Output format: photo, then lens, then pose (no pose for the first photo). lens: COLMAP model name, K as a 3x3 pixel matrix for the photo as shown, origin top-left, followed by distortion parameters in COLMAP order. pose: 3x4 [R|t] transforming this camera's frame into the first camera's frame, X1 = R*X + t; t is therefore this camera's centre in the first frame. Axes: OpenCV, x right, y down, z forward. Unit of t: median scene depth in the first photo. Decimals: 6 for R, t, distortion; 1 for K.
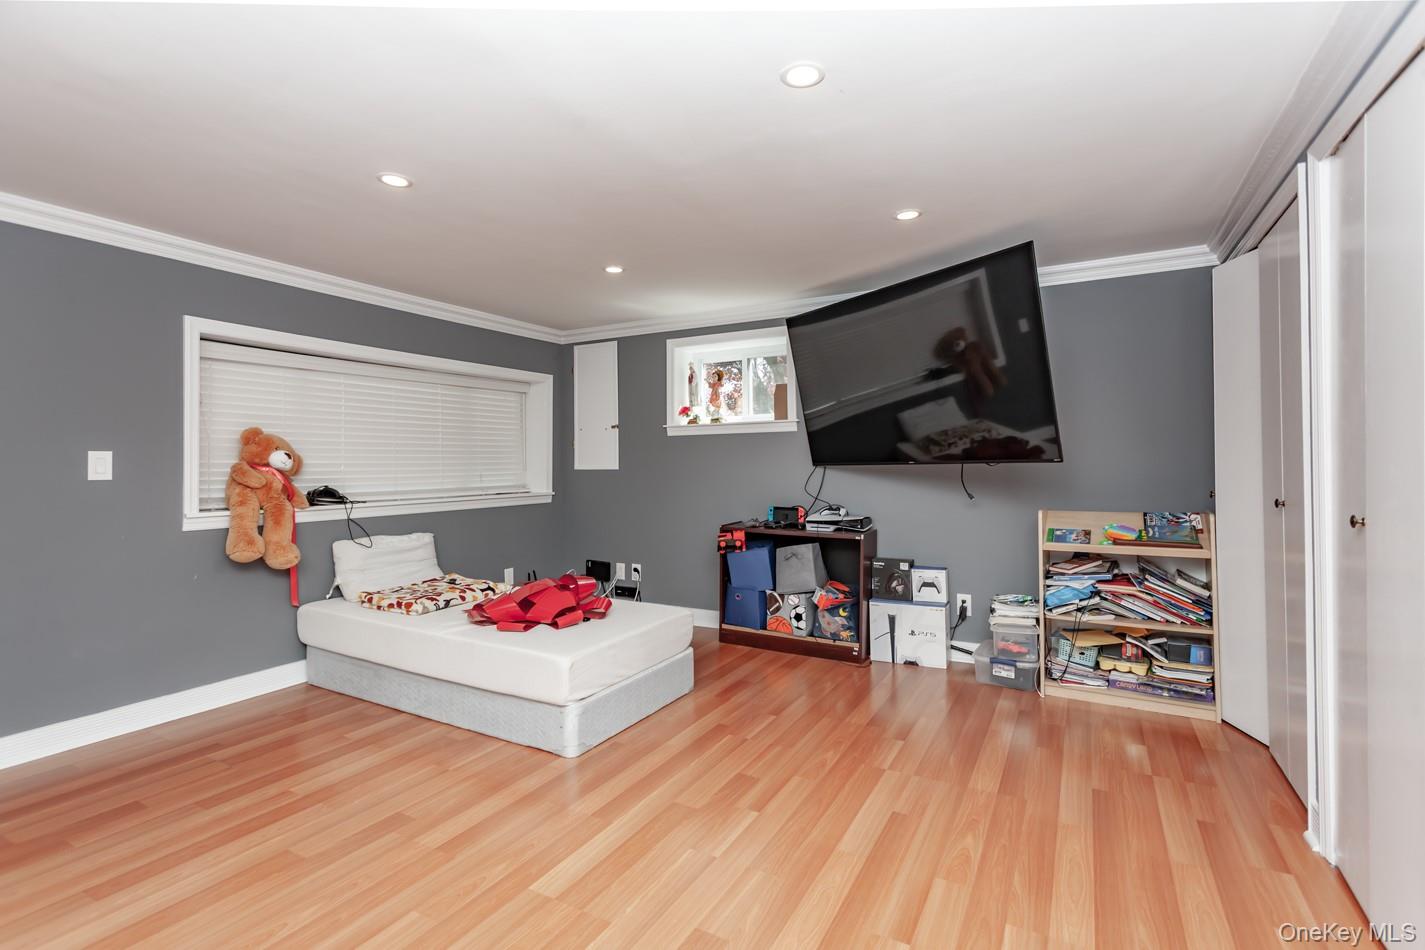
lens RADIAL K [[665.3, 0, 714.1], [0, 665.3, 453.4], [0, 0, 1]] dist [0.000514, 0.000247]
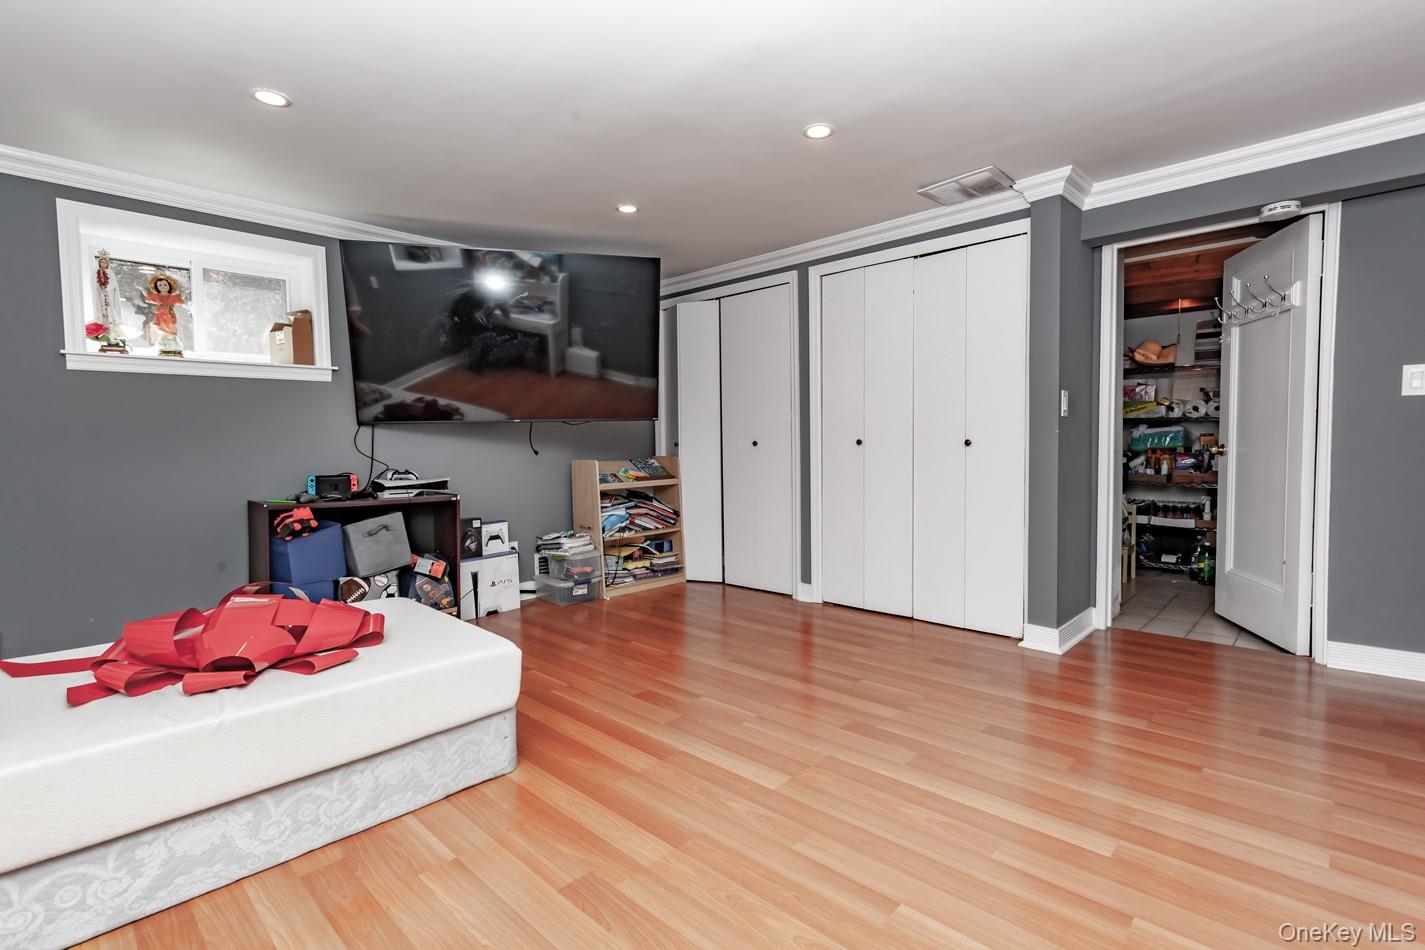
lens RADIAL K [[670.0, 0, 715.1], [0, 670.0, 477.9], [0, 0, 1]] dist [0.001393, -0.000458]
pose [[0.248370, -0.048681, 0.967441, -0.624786], [-0.002025, 0.998708, 0.050774, 0.046974], [-0.968663, -0.014570, 0.247950, 0.393961]]
